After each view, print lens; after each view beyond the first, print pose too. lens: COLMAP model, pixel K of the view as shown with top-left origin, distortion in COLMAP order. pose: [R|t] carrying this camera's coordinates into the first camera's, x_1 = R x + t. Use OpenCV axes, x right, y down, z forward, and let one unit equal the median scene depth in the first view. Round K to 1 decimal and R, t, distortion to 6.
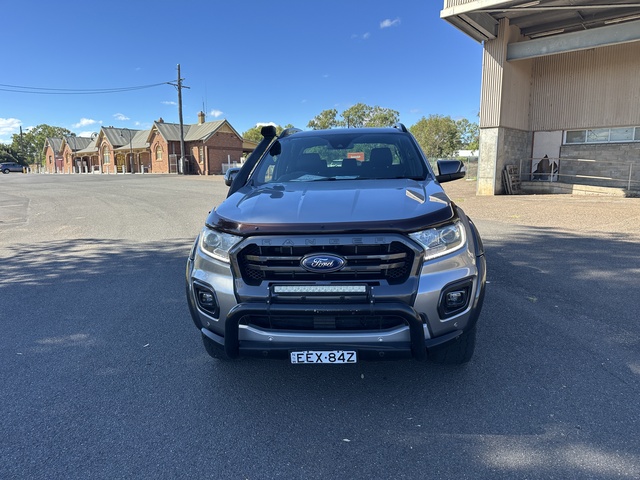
lens RADIAL K [[477.6, 0, 320.0], [0, 477.6, 240.0], [0, 0, 1]] dist [0.047887, -0.053617]
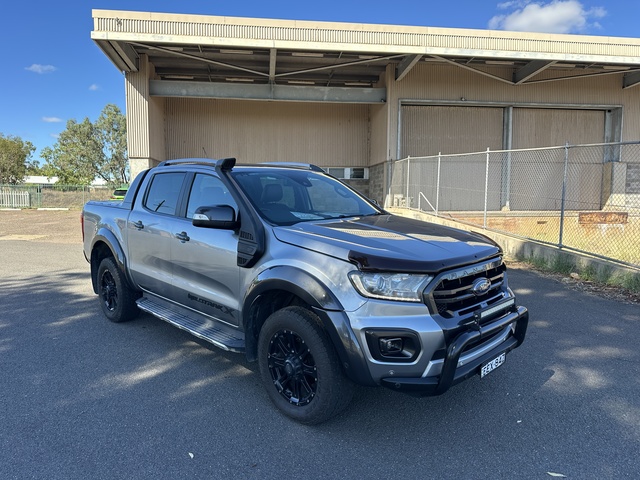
lens RADIAL K [[477.6, 0, 320.0], [0, 477.6, 240.0], [0, 0, 1]] dist [0.047887, -0.053617]
pose [[0.592487, -0.075592, 0.802025, -0.410919], [0.117943, 0.992999, 0.006463, -0.043727], [-0.796899, 0.090764, 0.597255, 0.193826]]
